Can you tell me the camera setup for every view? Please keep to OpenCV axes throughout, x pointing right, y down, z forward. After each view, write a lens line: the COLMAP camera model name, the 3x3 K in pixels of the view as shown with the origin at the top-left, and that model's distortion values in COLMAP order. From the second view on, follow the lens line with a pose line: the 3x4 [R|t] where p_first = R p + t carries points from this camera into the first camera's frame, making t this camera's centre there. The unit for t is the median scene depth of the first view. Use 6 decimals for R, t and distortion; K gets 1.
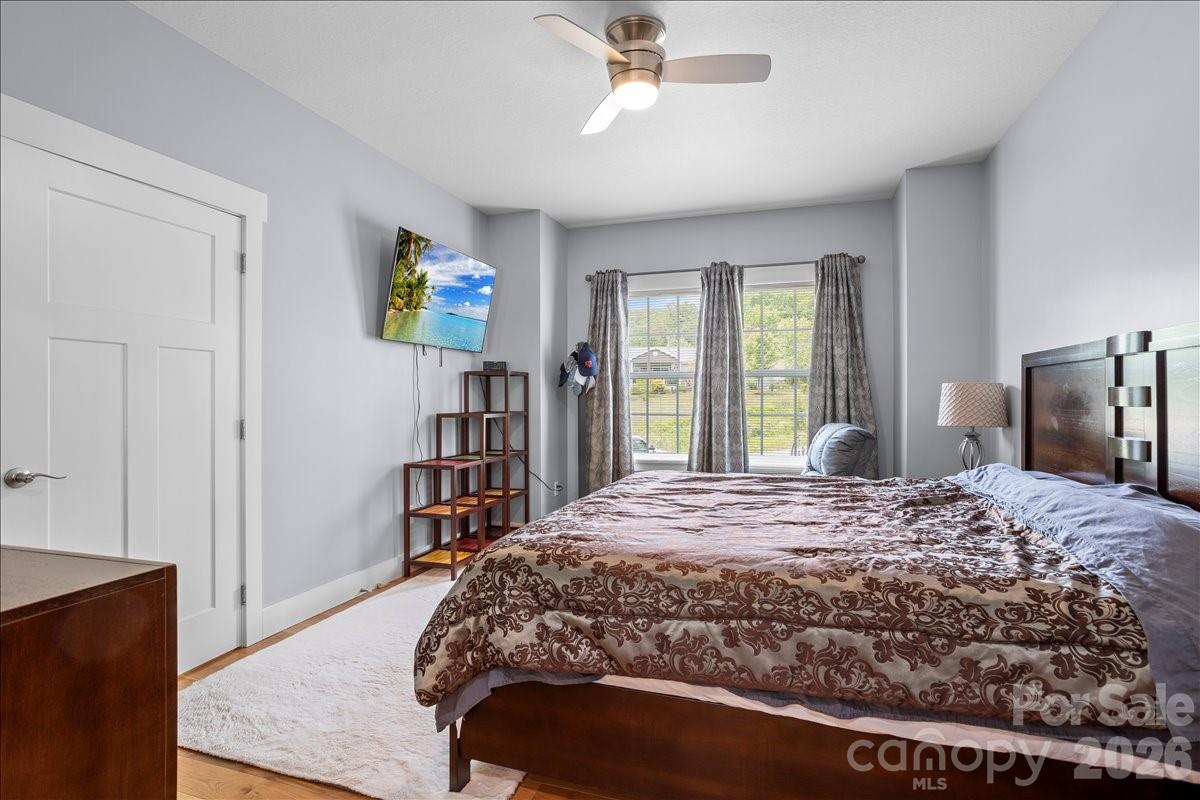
lens RADIAL K [[592.5, 0, 600.0], [0, 592.5, 400.0], [0, 0, 1]] dist [-0.058546, 0.039178]
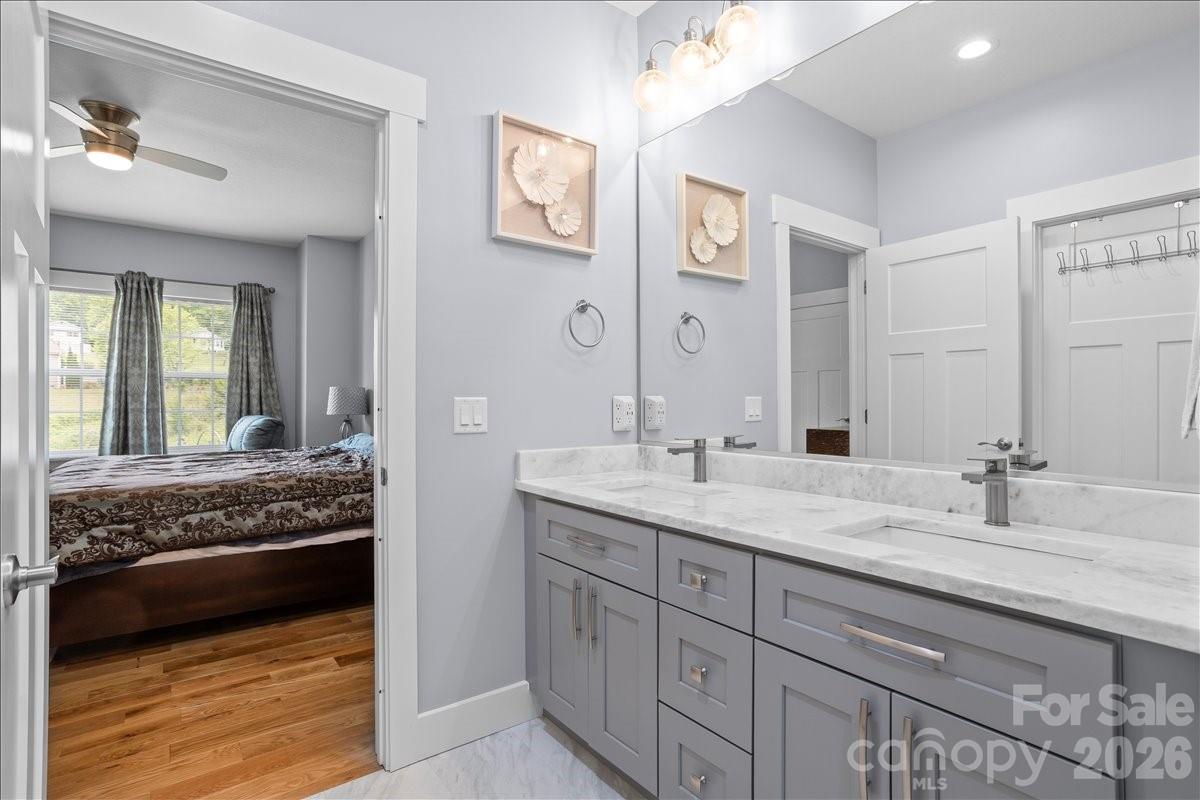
lens RADIAL K [[592.5, 0, 600.0], [0, 592.5, 400.0], [0, 0, 1]] dist [-0.058546, 0.039178]
pose [[0.570971, 0.002928, 0.820965, -0.387748], [-0.002163, 0.999996, -0.002062, 0.010380], [-0.820967, -0.000598, 0.570975, -0.657604]]
